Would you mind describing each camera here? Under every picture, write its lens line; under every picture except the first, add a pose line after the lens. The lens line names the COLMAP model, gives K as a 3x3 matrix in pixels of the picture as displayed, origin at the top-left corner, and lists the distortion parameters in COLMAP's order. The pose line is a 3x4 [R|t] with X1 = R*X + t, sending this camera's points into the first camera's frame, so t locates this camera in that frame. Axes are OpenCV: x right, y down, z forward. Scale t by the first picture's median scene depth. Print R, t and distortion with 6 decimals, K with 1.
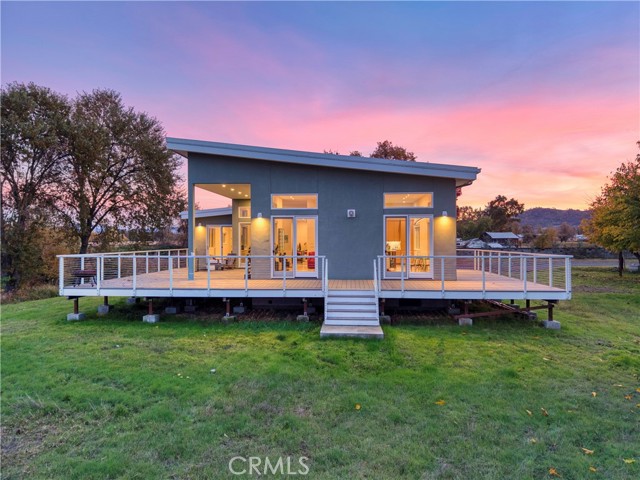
lens RADIAL K [[441.5, 0, 320.0], [0, 441.5, 240.0], [0, 0, 1]] dist [0.003610, 0.000455]
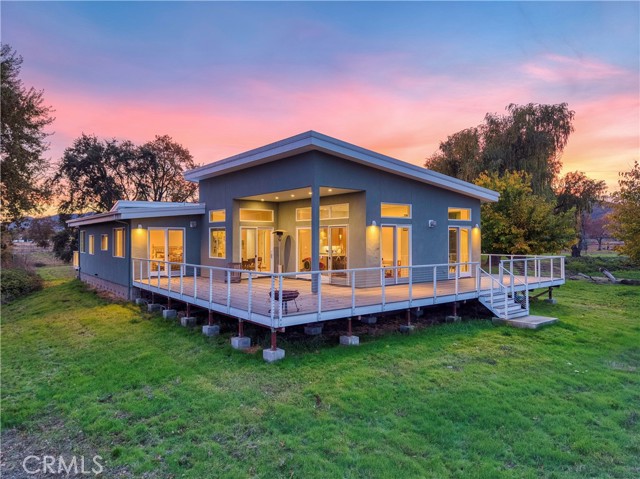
lens RADIAL K [[441.5, 0, 320.0], [0, 441.5, 239.5], [0, 0, 1]] dist [0.003610, 0.000455]
pose [[0.739760, 0.001635, 0.672869, -0.892467], [-0.000971, 0.999999, -0.001361, -0.017932], [-0.672870, 0.000353, 0.739760, 0.349723]]
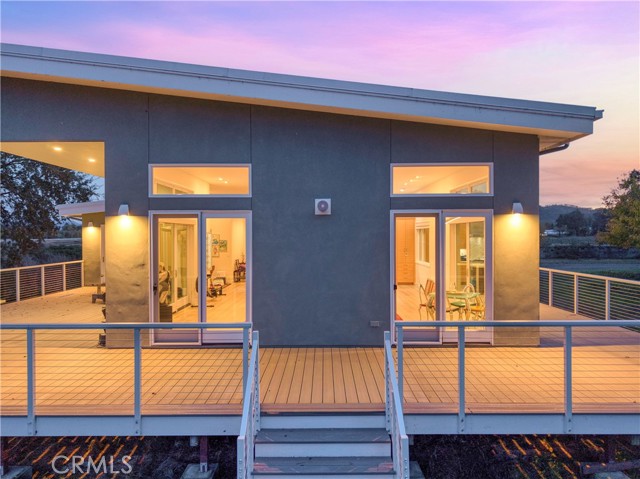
lens RADIAL K [[441.5, 0, 320.0], [0, 441.5, 239.5], [0, 0, 1]] dist [0.003610, 0.000455]
pose [[0.997939, -0.001511, 0.064146, 0.037269], [0.000877, 0.999951, 0.009910, -0.029765], [-0.064158, -0.009834, 0.997891, 0.529890]]
